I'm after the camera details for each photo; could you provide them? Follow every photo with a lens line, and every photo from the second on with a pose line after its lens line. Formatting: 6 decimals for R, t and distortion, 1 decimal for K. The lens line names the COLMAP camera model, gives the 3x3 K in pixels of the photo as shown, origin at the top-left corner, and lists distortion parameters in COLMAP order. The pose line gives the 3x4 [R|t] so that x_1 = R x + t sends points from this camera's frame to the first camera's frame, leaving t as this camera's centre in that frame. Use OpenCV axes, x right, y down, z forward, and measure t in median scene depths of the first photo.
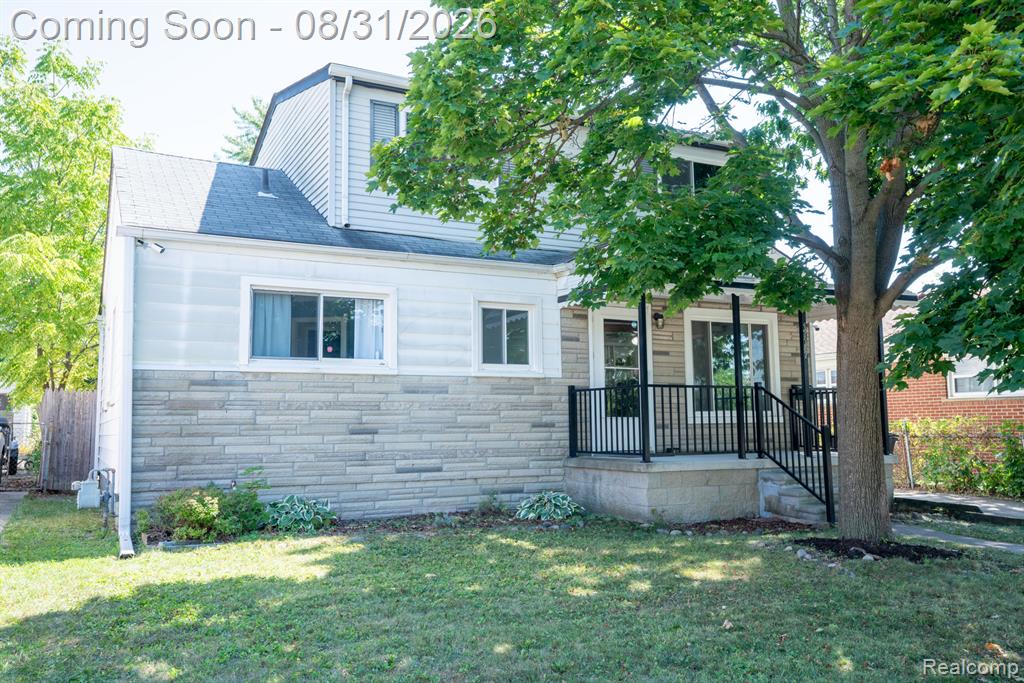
lens RADIAL K [[827.3, 0, 512.1], [0, 827.3, 342.2], [0, 0, 1]] dist [0.009885, 0.001007]
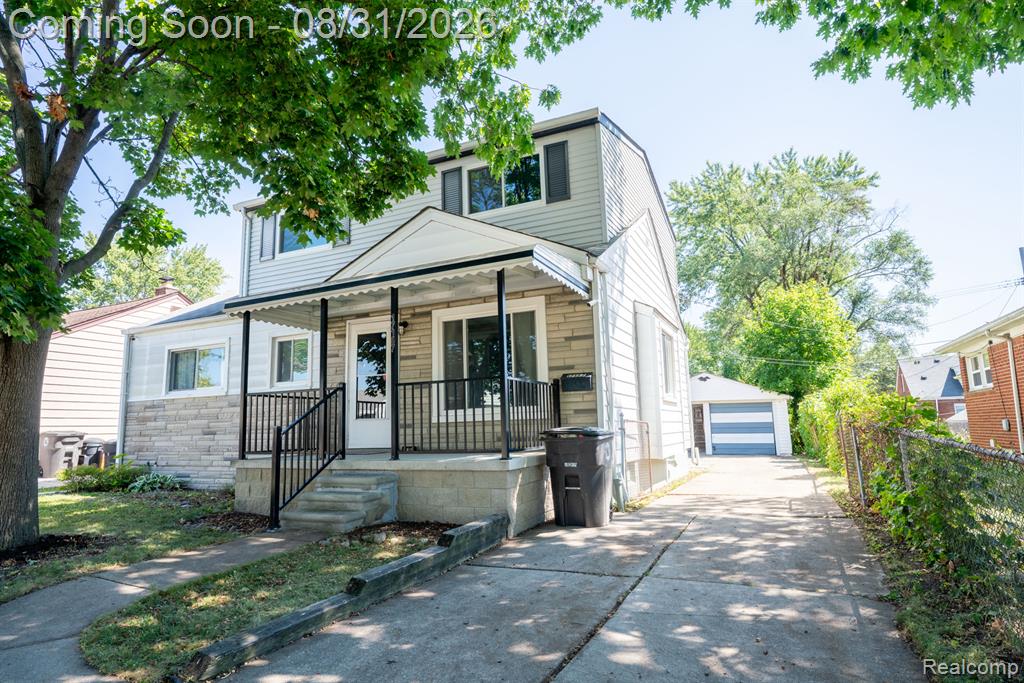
lens RADIAL K [[577.2, 0, 510.0], [0, 577.2, 339.0], [0, 0, 1]] dist [-0.002807, -0.000312]
pose [[0.602122, -0.123056, -0.788864, 0.856733], [0.104564, 0.991695, -0.074884, 0.059347], [0.791528, -0.037398, 0.609988, 0.646901]]
